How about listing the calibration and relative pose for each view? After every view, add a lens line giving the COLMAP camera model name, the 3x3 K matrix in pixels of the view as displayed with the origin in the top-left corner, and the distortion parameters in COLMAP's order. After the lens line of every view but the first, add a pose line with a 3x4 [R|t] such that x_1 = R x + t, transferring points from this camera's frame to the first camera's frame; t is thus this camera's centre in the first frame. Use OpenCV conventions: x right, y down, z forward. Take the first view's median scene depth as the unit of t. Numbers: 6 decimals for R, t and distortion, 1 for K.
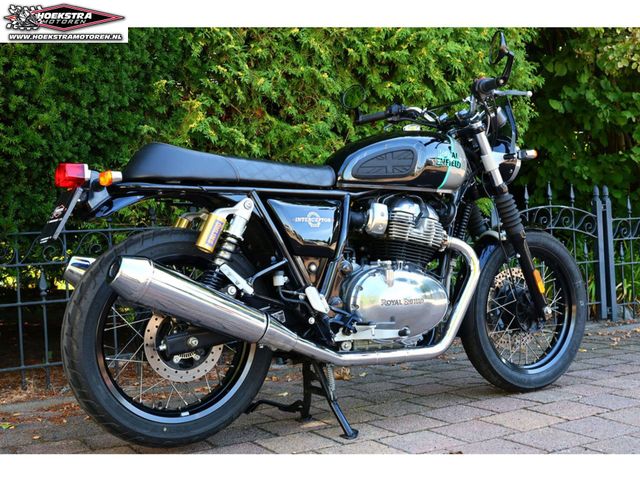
lens RADIAL K [[776.7, 0, 323.3], [0, 776.7, 242.3], [0, 0, 1]] dist [0.003774, 0.000000]
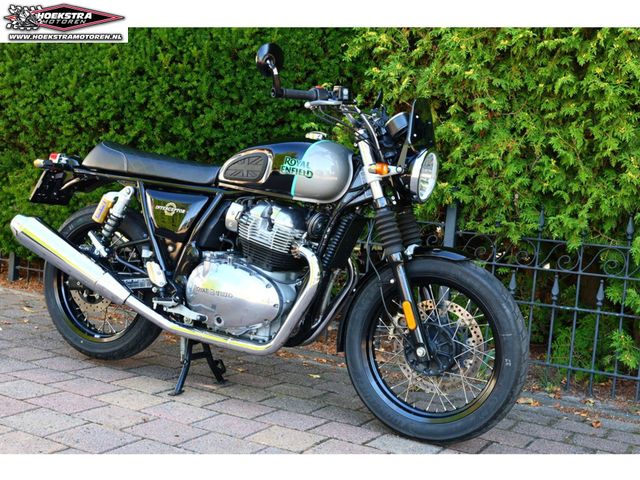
lens RADIAL K [[858.9, 0, 314.3], [0, 858.9, 239.8], [0, 0, 1]] dist [-0.001776, 0.000000]
pose [[0.521504, 0.136290, -0.842294, 1.134552], [-0.123352, 0.988833, 0.083628, -0.111431], [0.844286, 0.060287, 0.532492, 0.432967]]
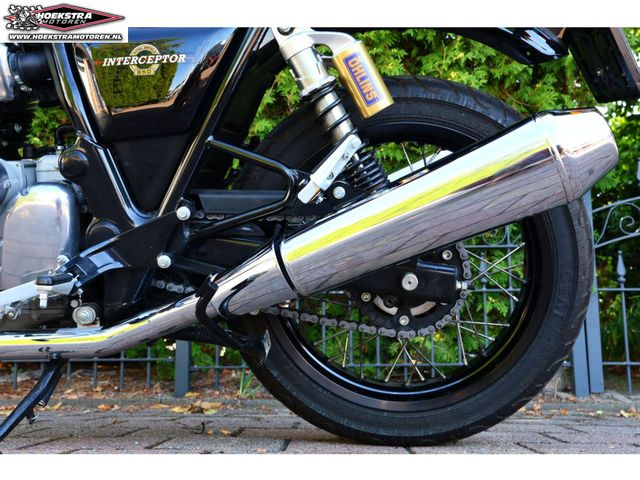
lens RADIAL K [[712.8, 0, 321.5], [0, 712.8, 242.7], [0, 0, 1]] dist [0.002399, 0.000000]
pose [[0.851042, -0.040578, -0.523528, 0.627557], [-0.039146, 0.989333, -0.140316, 0.152741], [0.523637, 0.139909, 0.840375, 0.735361]]
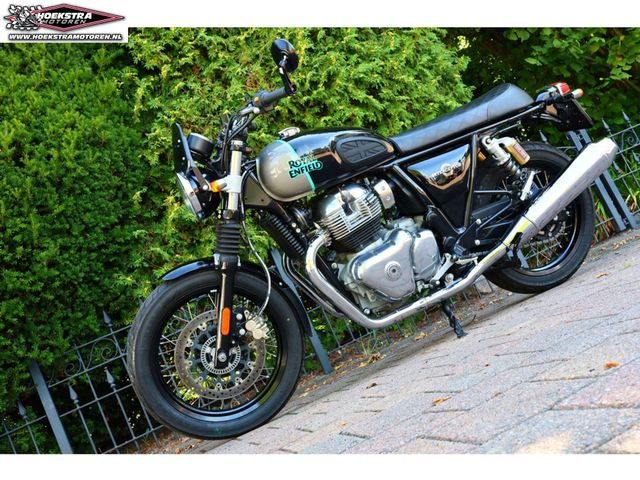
lens RADIAL K [[662.4, 0, 320.7], [0, 662.4, 240.6], [0, 0, 1]] dist [0.011489, 0.000000]
pose [[0.899395, -0.390297, -0.196869, 0.315007], [0.370871, 0.919685, -0.128971, 0.146197], [0.231395, 0.042983, 0.971910, 0.034880]]
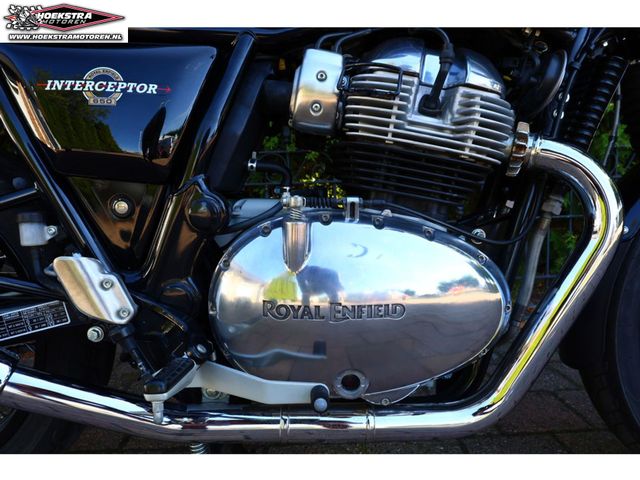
lens RADIAL K [[457.6, 0, 316.2], [0, 457.6, 243.2], [0, 0, 1]] dist [0.021489, -0.004178]
pose [[0.879818, 0.076911, -0.469047, 0.182140], [-0.013294, 0.990417, 0.137465, 0.014950], [0.475125, -0.114709, 0.872409, 0.761480]]
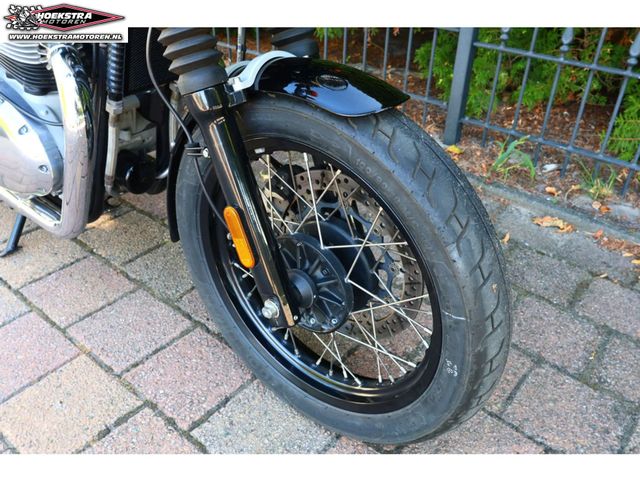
lens RADIAL K [[558.7, 0, 323.2], [0, 558.7, 242.4], [0, 0, 1]] dist [-0.012376, -0.009782]
pose [[0.342336, 0.582060, -0.737572, 0.550244], [-0.047740, 0.794765, 0.605037, -0.129324], [0.938364, -0.171914, 0.299864, 1.060194]]
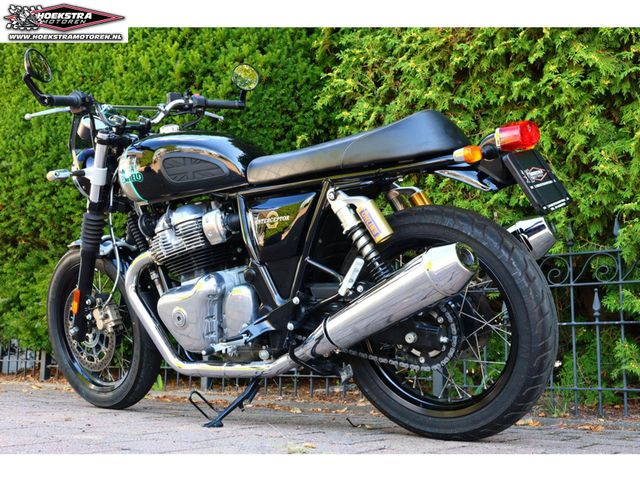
lens RADIAL K [[784.6, 0, 314.6], [0, 784.6, 237.9], [0, 0, 1]] dist [-0.005864, 0.000000]
pose [[0.421565, -0.093985, -0.901914, 1.112019], [-0.045081, 0.991212, -0.124362, 0.117832], [0.905677, 0.093086, 0.413624, 0.704677]]
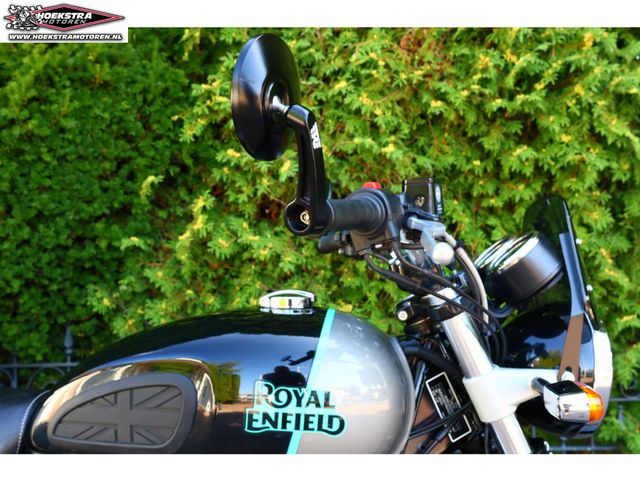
lens RADIAL K [[621.2, 0, 320.0], [0, 621.2, 240.0], [0, 0, 1]] dist [-0.002198, 0.000000]
pose [[0.840072, 0.006212, -0.542440, 0.329212], [-0.018902, 0.999662, -0.017826, -0.182929], [0.542146, 0.025228, 0.839906, 0.767153]]
